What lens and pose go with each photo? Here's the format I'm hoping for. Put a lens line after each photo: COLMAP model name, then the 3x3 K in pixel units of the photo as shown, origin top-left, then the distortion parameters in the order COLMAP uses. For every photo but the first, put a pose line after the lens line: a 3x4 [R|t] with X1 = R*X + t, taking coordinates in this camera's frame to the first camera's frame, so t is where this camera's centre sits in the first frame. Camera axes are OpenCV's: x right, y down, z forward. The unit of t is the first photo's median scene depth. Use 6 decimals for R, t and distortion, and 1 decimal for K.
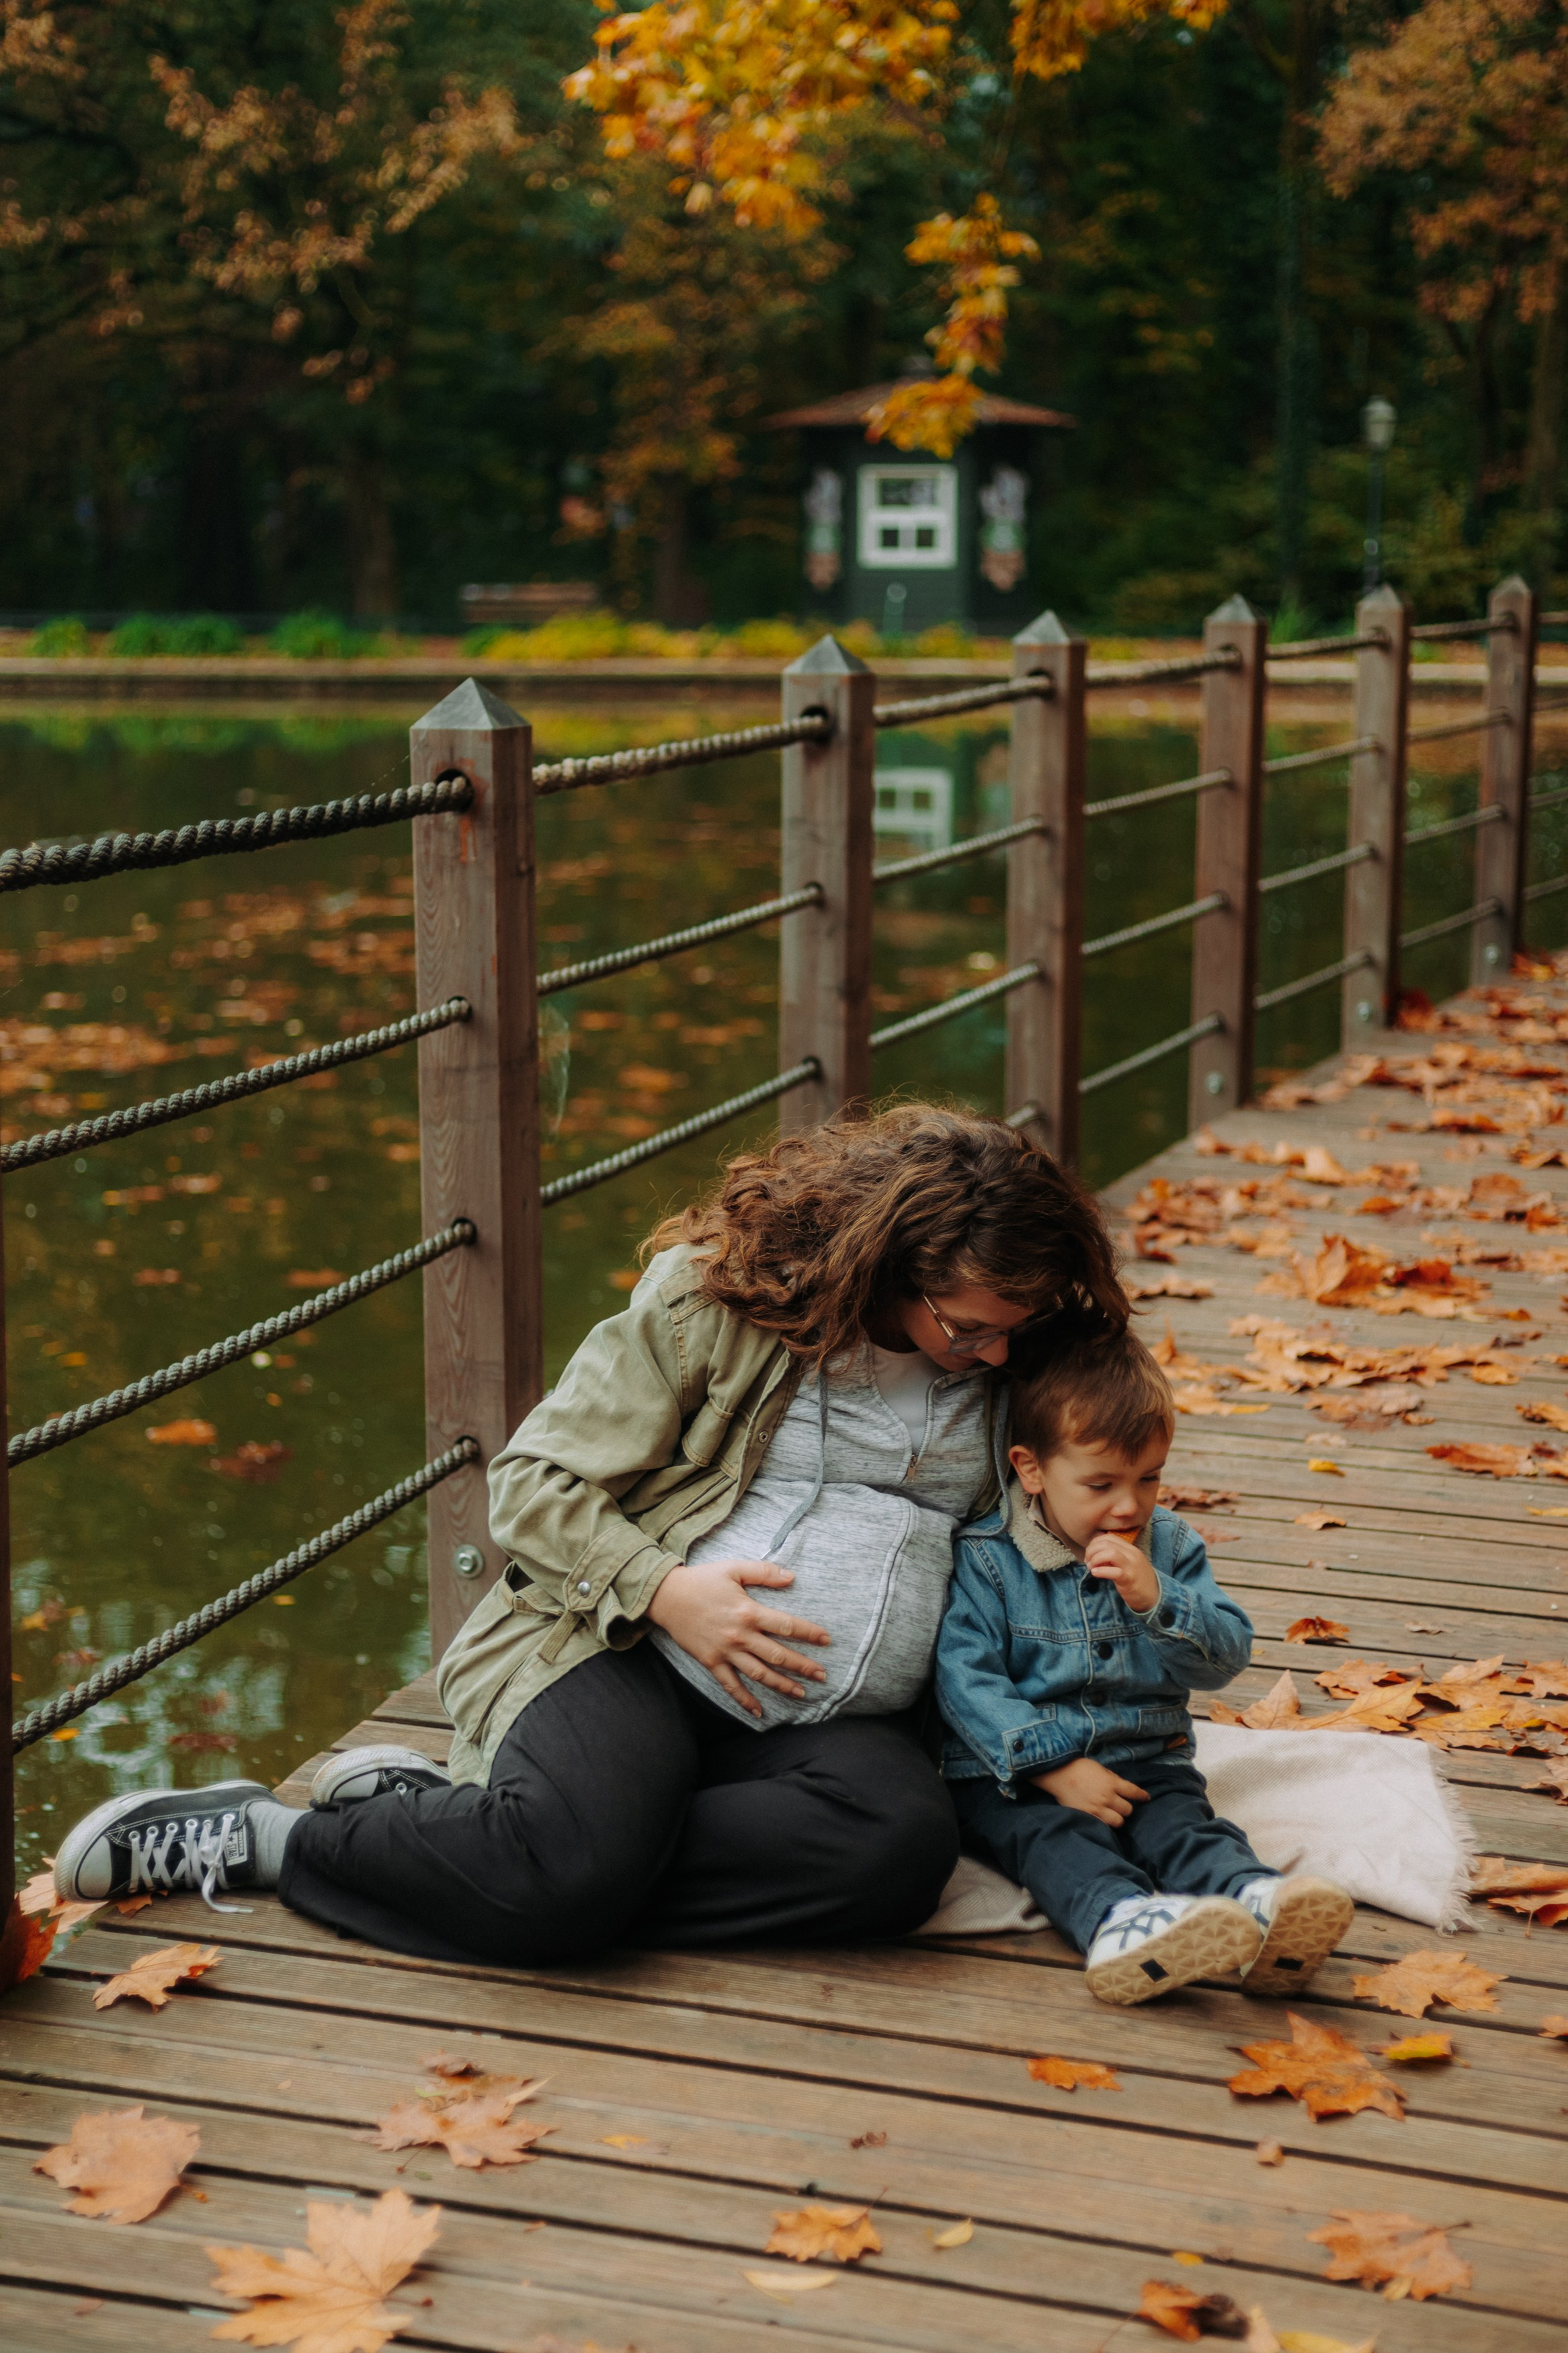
lens RADIAL K [[3568.6, 0, 733.1], [0, 3568.6, 1115.6], [0, 0, 1]] dist [0.175629, 0.169316]
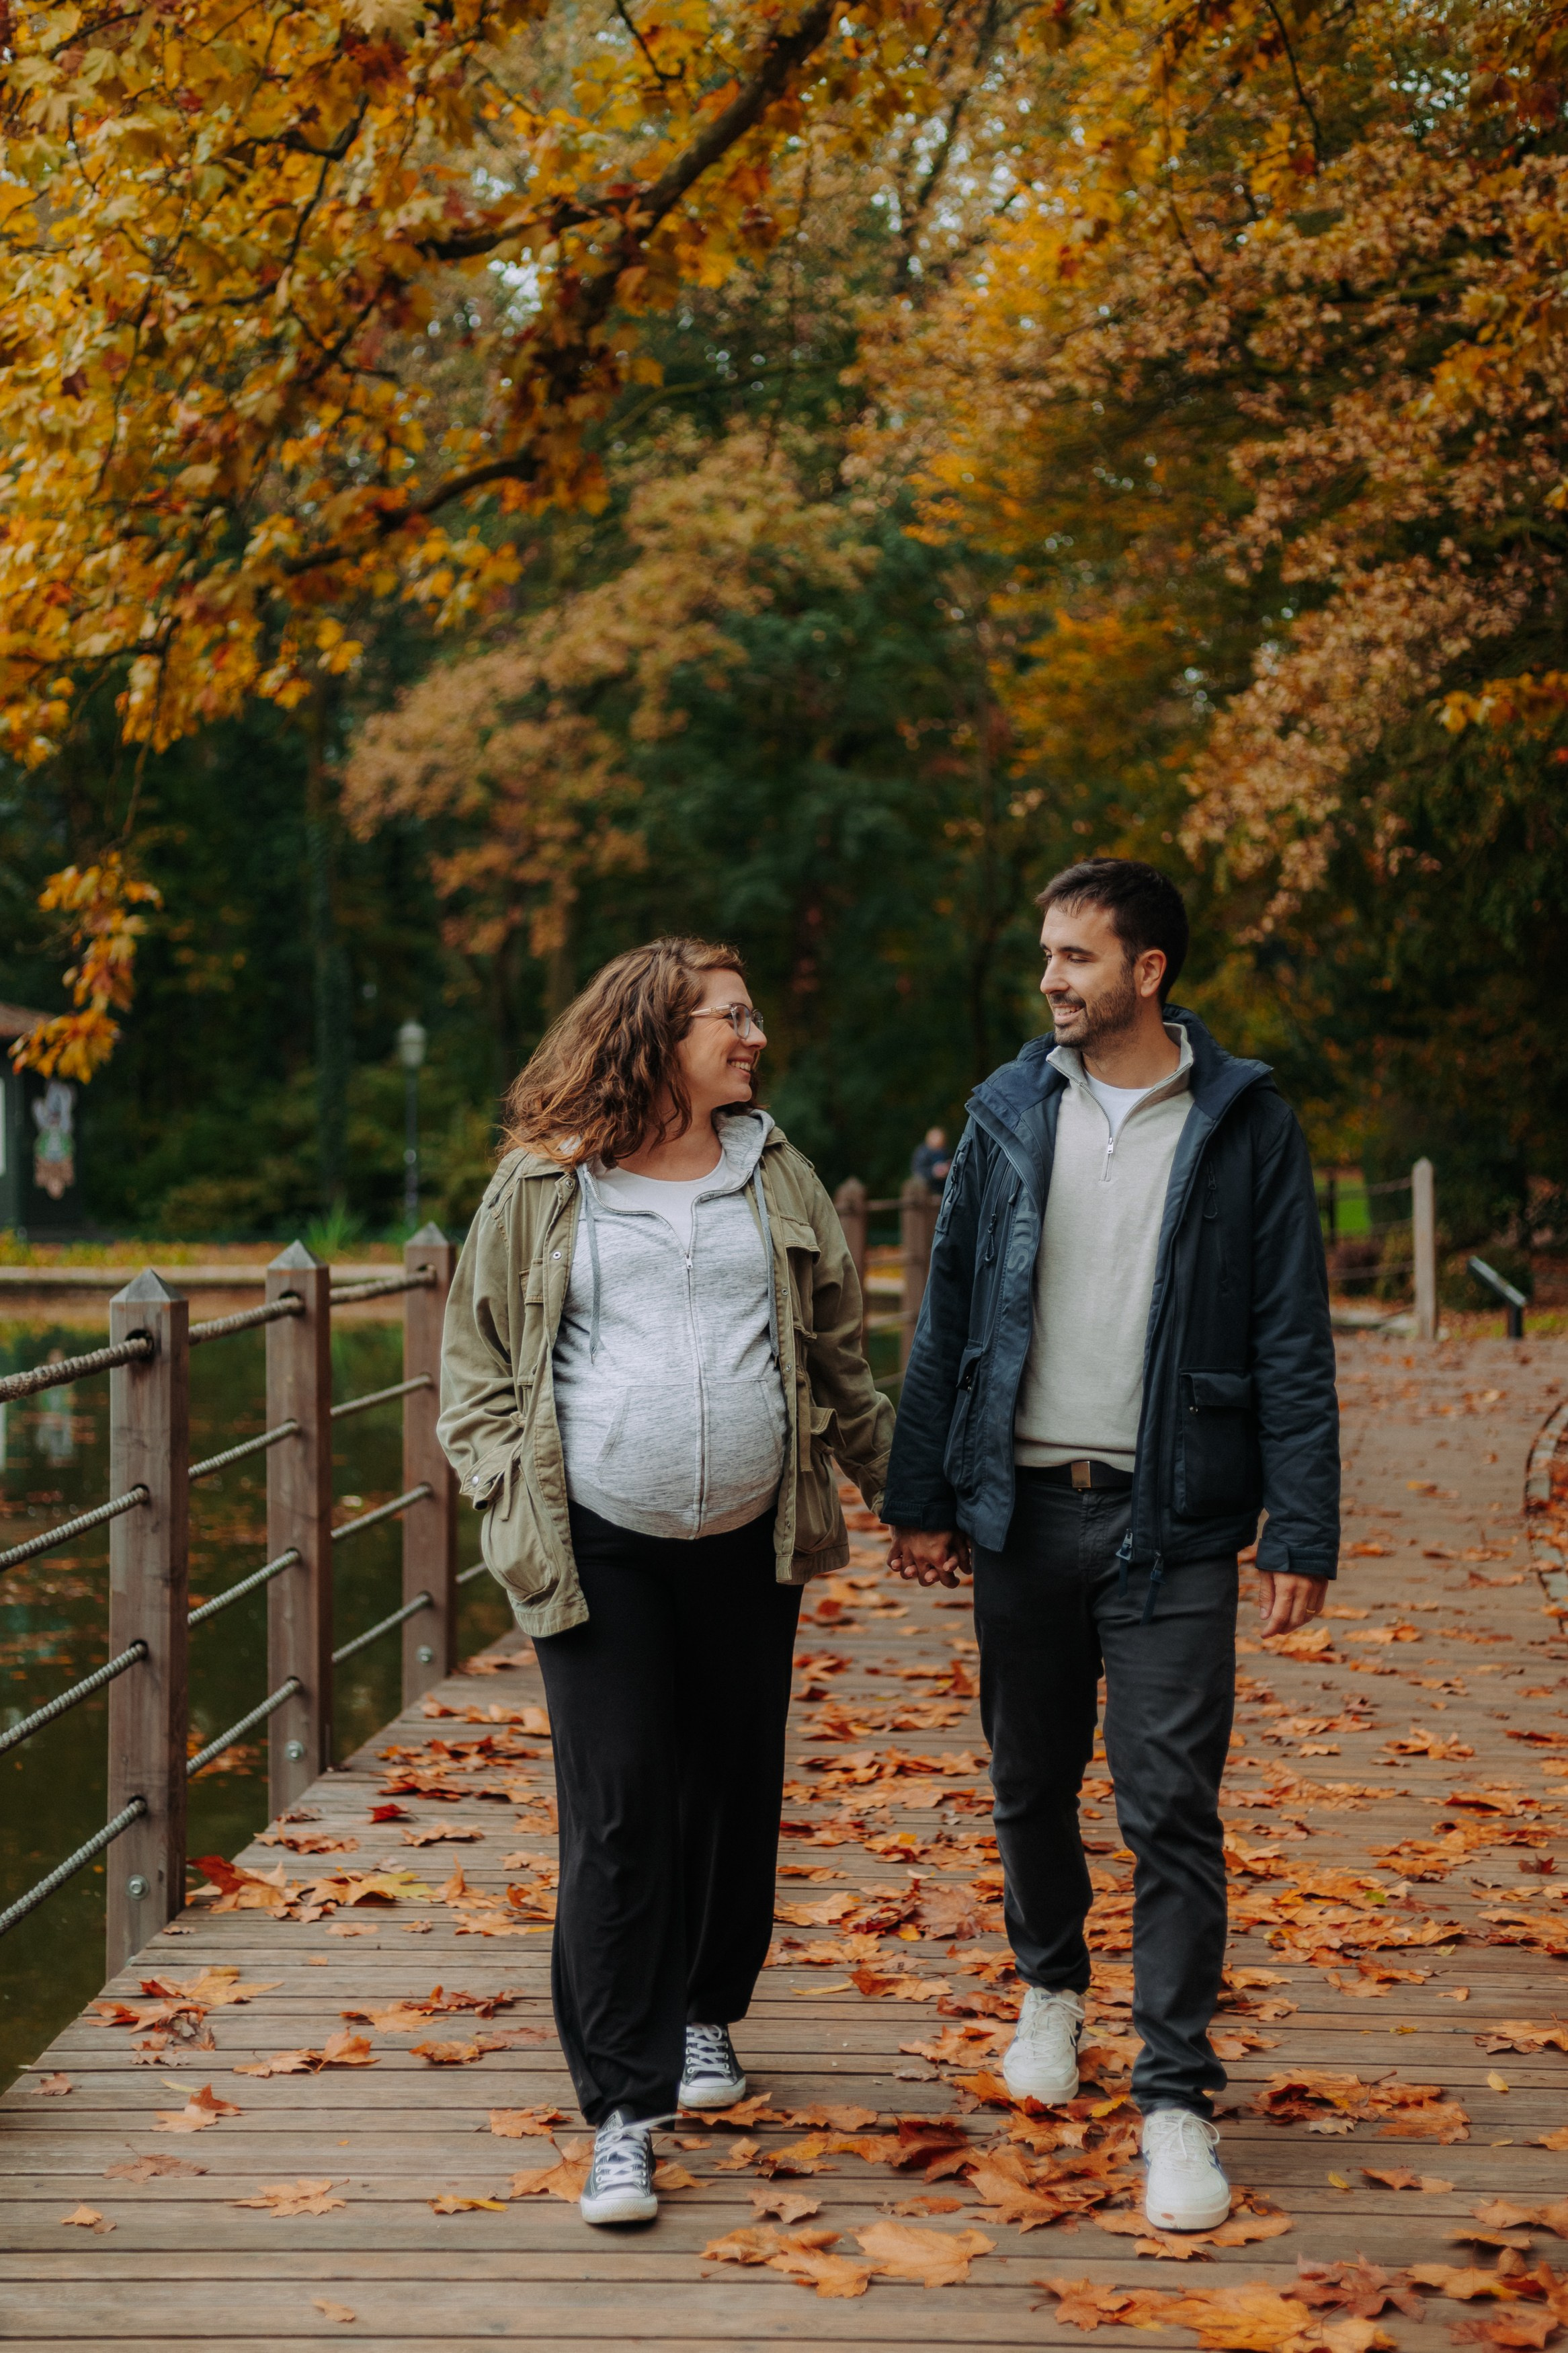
lens RADIAL K [[3508.2, 0, 738.5], [0, 3508.2, 1193.0], [0, 0, 1]] dist [0.161887, 0.159780]
pose [[0.963141, -0.009081, 0.268842, -0.082687], [0.047897, 0.989248, -0.138179, 0.006422], [-0.264697, 0.145962, 0.953221, -0.115030]]
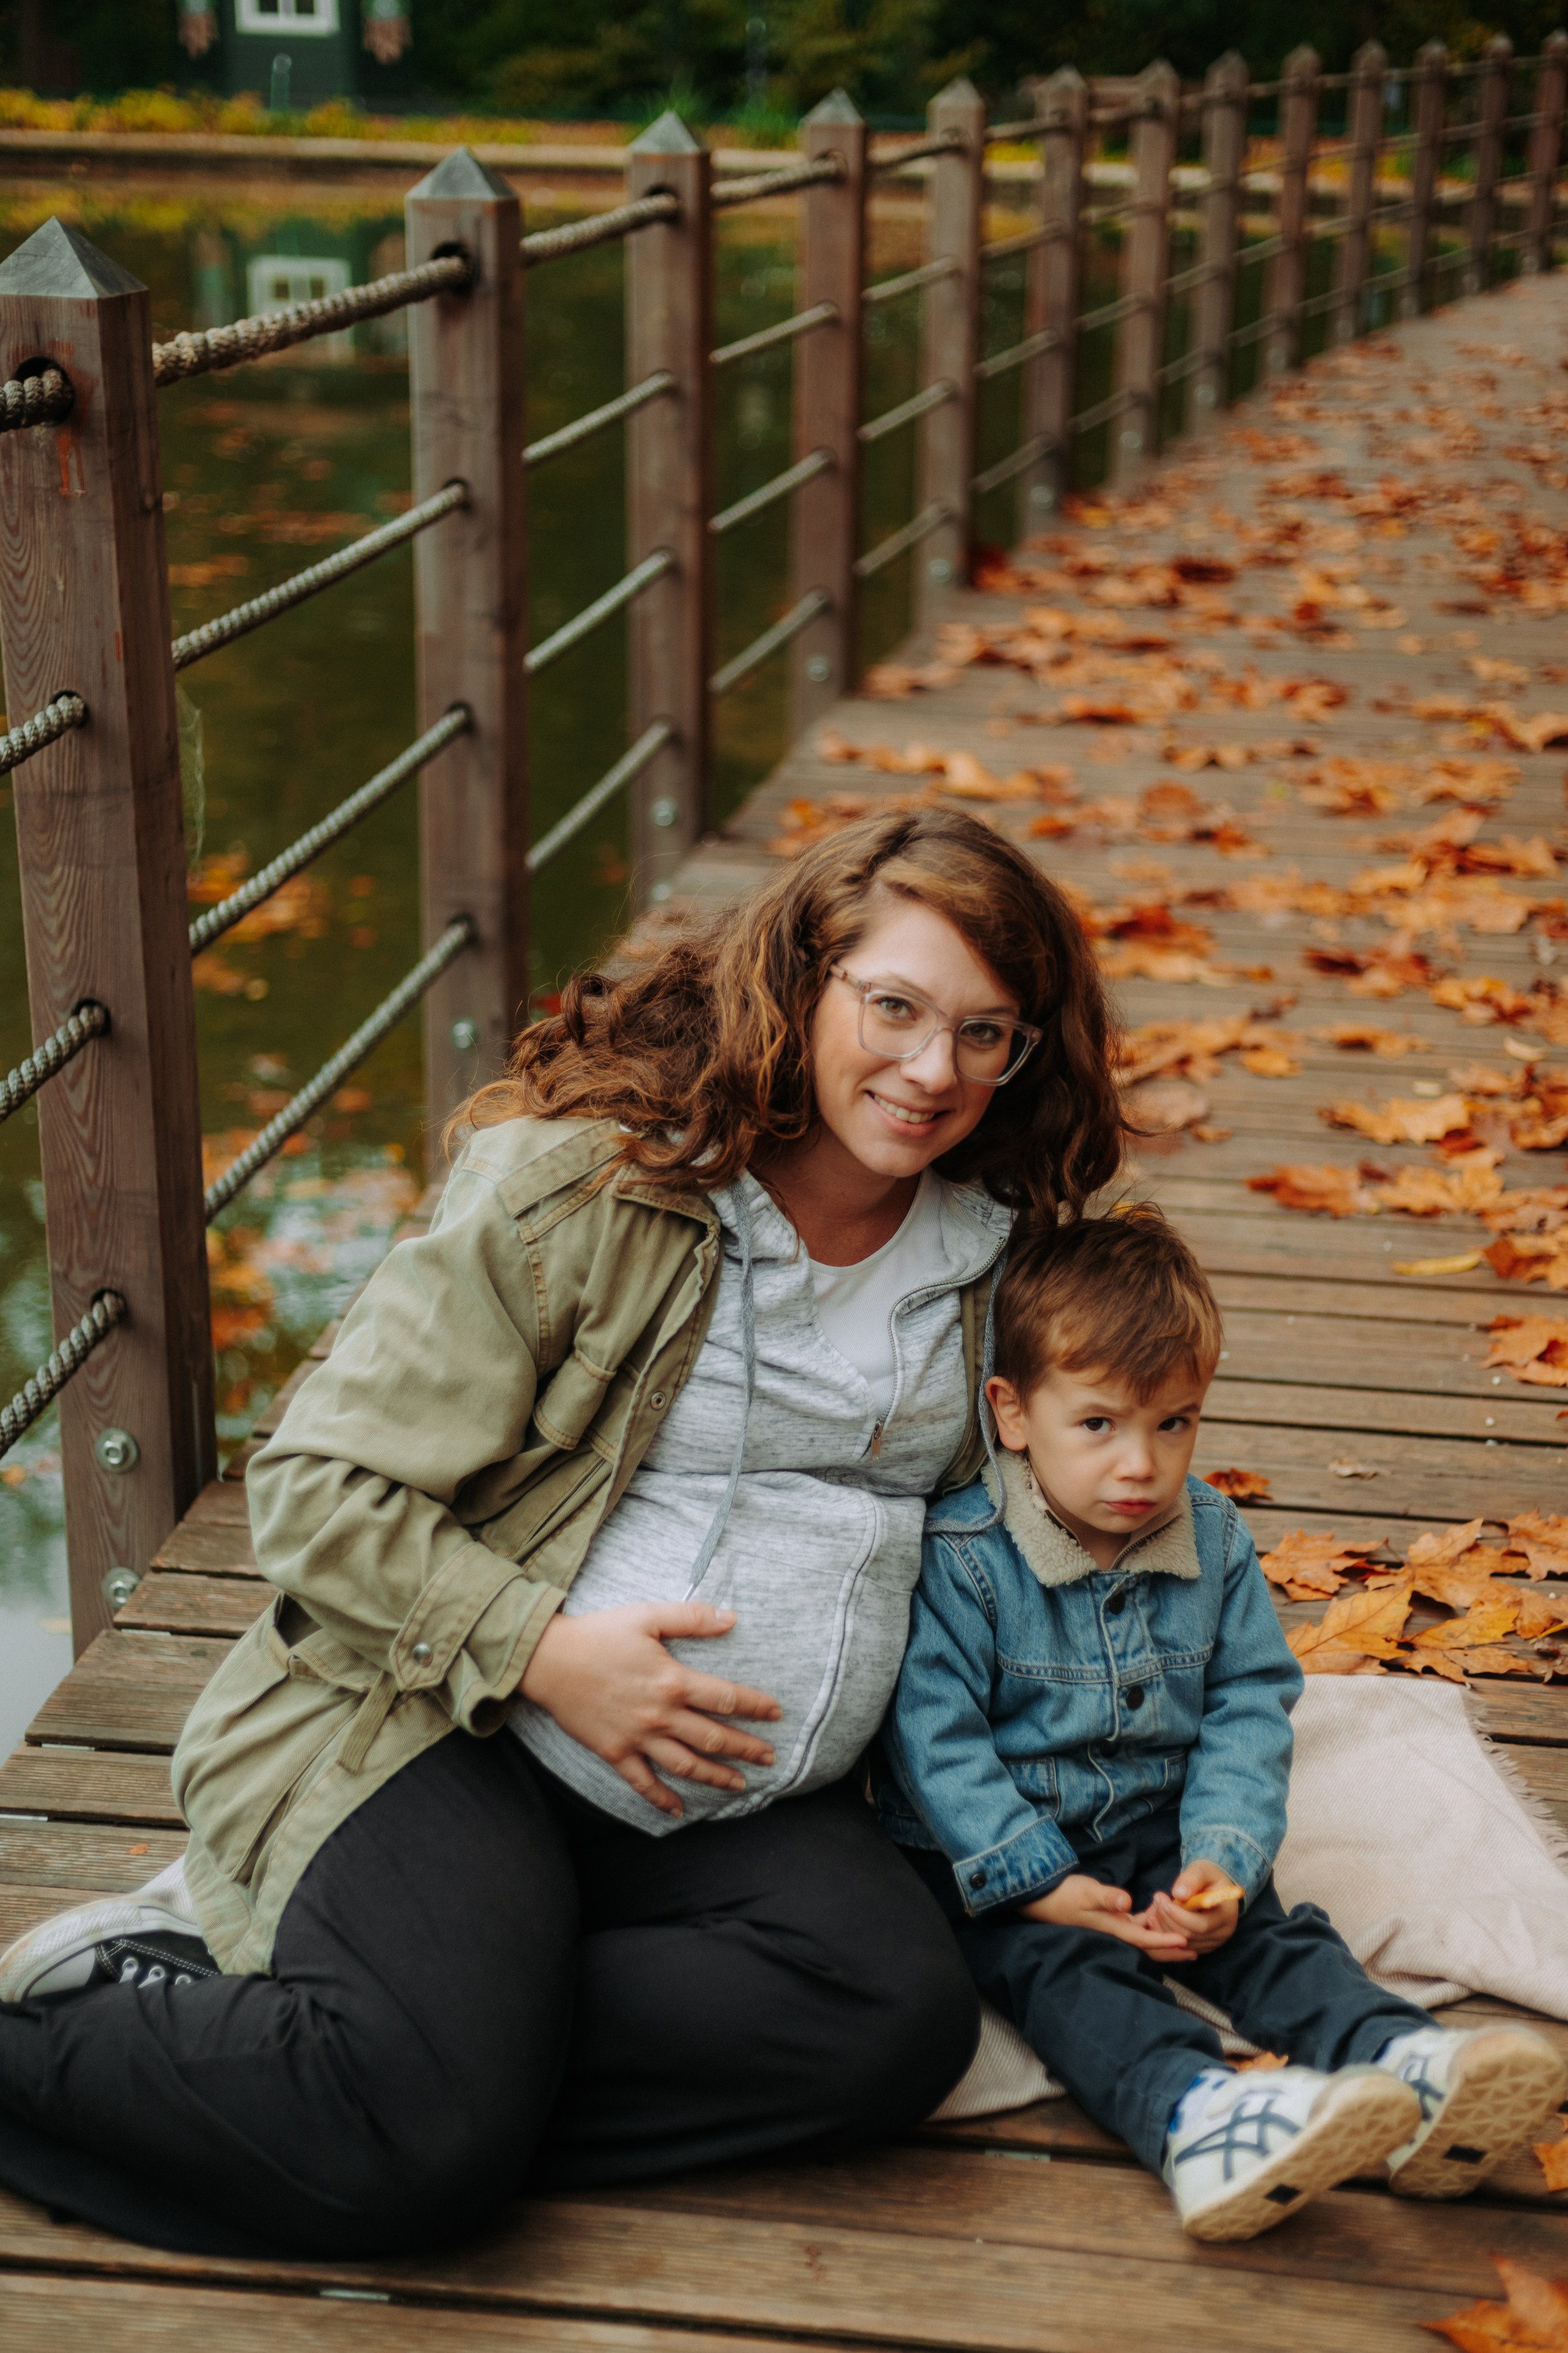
lens RADIAL K [[3368.5, 0, 784.9], [0, 3368.5, 1174.6], [0, 0, 1]] dist [0.192061, 0.112757]
pose [[0.982176, -0.047921, 0.181752, -0.043554], [0.017163, 0.985779, 0.167168, -0.033274], [-0.187178, -0.161069, 0.969031, 0.204275]]
